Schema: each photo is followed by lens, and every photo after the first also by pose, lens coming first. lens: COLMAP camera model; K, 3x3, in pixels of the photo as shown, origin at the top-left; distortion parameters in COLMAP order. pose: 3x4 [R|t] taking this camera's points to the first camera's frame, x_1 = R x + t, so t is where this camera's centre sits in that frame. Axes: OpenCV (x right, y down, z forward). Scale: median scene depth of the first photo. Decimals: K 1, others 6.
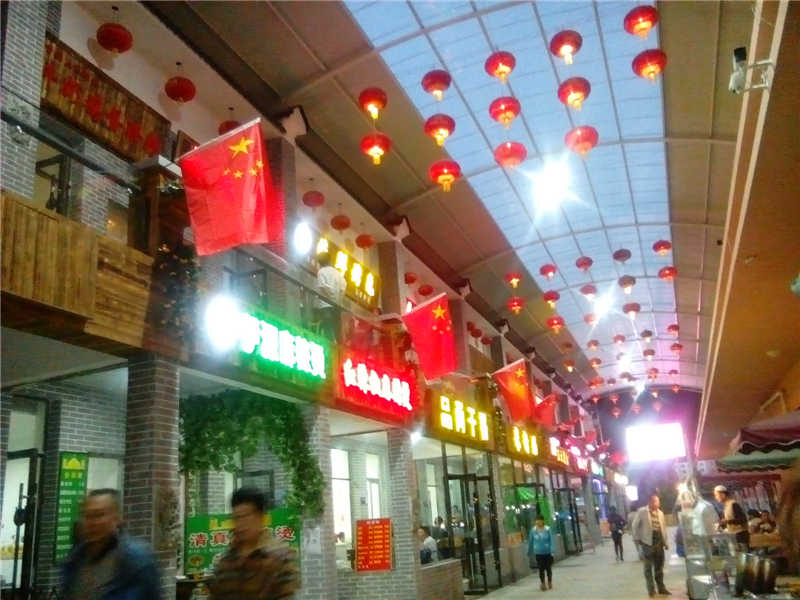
lens RADIAL K [[705.1, 0, 401.2], [0, 705.1, 329.6], [0, 0, 1]] dist [-0.054514, 0.015158]
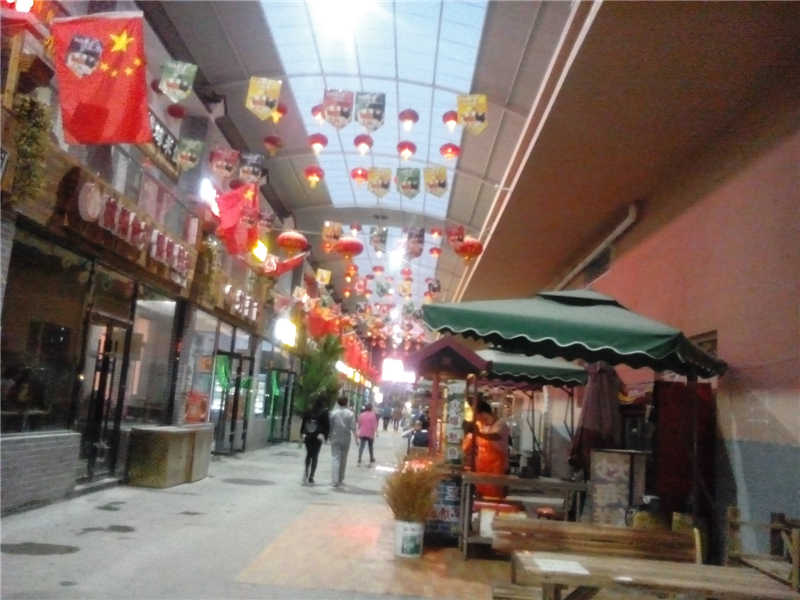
lens RADIAL K [[701.2, 0, 400.0], [0, 701.2, 300.0], [0, 0, 1]] dist [-0.077748, 0.000307]
pose [[0.921737, 0.205418, 0.328945, -0.198938], [-0.243975, 0.966467, 0.080110, -0.124404], [-0.301458, -0.154095, 0.940945, -0.491458]]
